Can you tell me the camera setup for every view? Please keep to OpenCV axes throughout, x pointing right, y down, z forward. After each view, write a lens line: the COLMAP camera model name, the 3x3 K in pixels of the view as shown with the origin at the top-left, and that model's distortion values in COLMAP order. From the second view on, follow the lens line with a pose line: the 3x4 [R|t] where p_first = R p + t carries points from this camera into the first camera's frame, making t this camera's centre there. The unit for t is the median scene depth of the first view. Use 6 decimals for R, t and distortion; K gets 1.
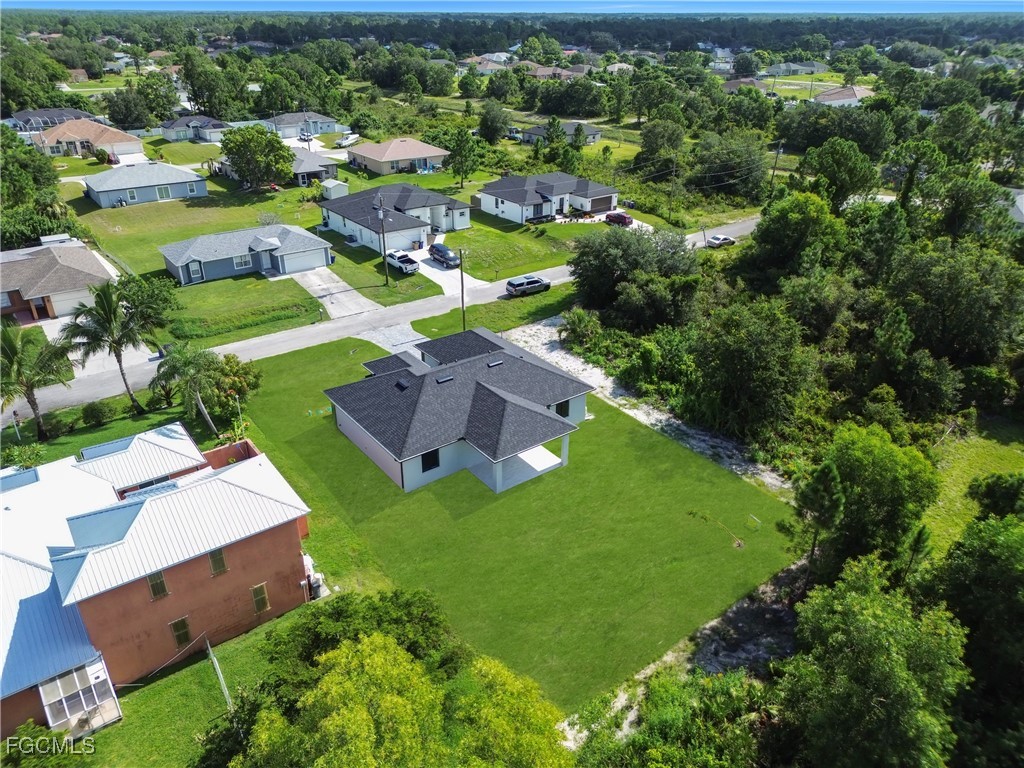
lens RADIAL K [[716.8, 0, 512.0], [0, 716.8, 384.0], [0, 0, 1]] dist [0.072990, -0.085880]
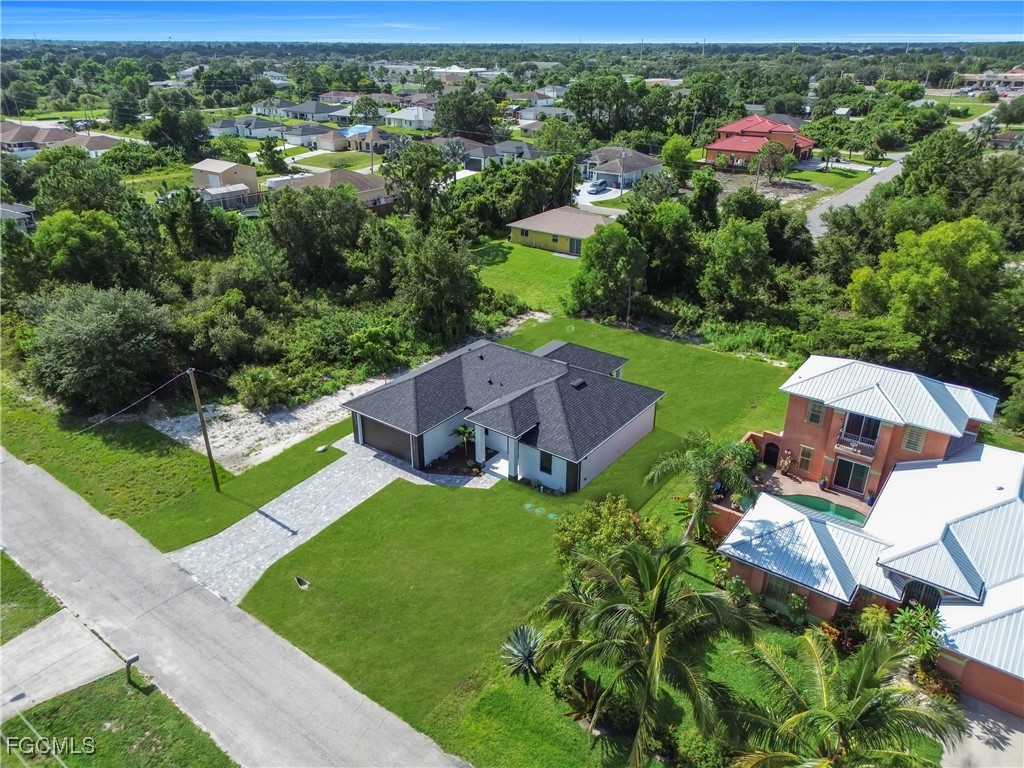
lens RADIAL K [[716.8, 0, 512.0], [0, 716.8, 384.0], [0, 0, 1]] dist [0.072990, -0.085880]
pose [[-0.280883, -0.414516, 0.865610, -0.622191], [0.432555, 0.750446, 0.499728, -0.334831], [-0.856739, 0.514789, -0.031486, 0.729596]]
